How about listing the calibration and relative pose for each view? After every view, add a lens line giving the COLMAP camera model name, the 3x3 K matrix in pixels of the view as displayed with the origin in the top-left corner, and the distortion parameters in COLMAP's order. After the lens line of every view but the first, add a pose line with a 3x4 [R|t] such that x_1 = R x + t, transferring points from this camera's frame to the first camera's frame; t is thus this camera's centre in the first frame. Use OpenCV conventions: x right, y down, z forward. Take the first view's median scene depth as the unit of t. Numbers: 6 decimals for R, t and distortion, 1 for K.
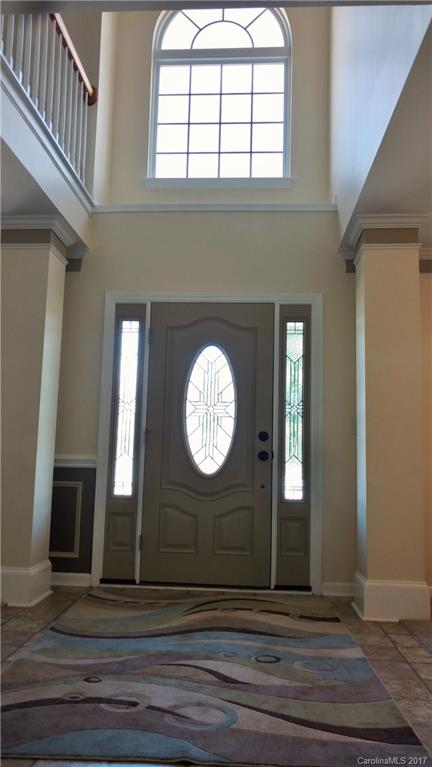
lens RADIAL K [[607.2, 0, 216.0], [0, 607.2, 383.5], [0, 0, 1]] dist [0.001546, -0.003658]
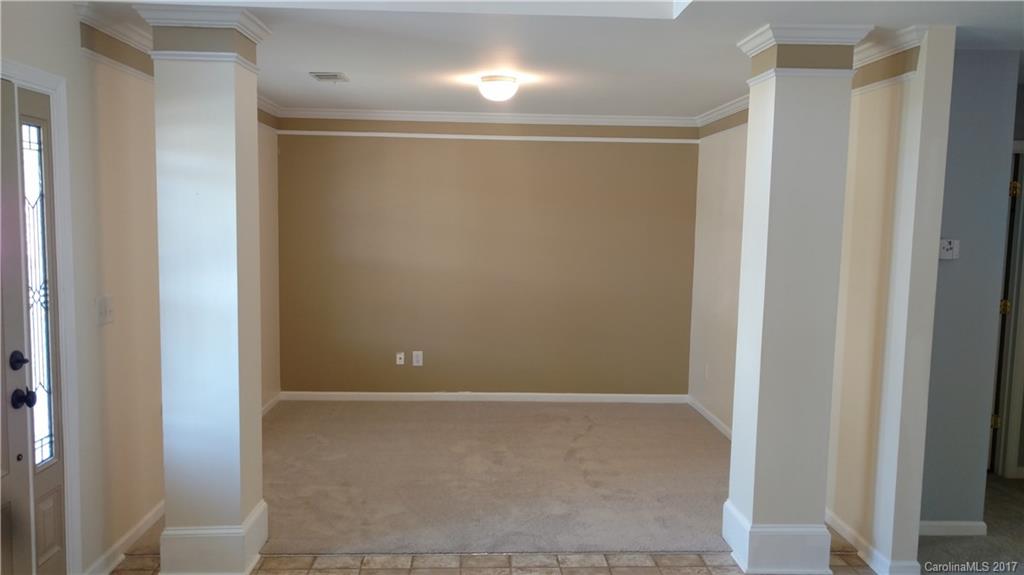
lens RADIAL K [[810.7, 0, 512.0], [0, 810.7, 287.5], [0, 0, 1]] dist [0.001546, -0.003658]
pose [[-0.109442, -0.112424, 0.987615, -0.605178], [-0.128256, 0.986875, 0.098127, -0.087124], [-0.985684, -0.115929, -0.122425, 0.677329]]
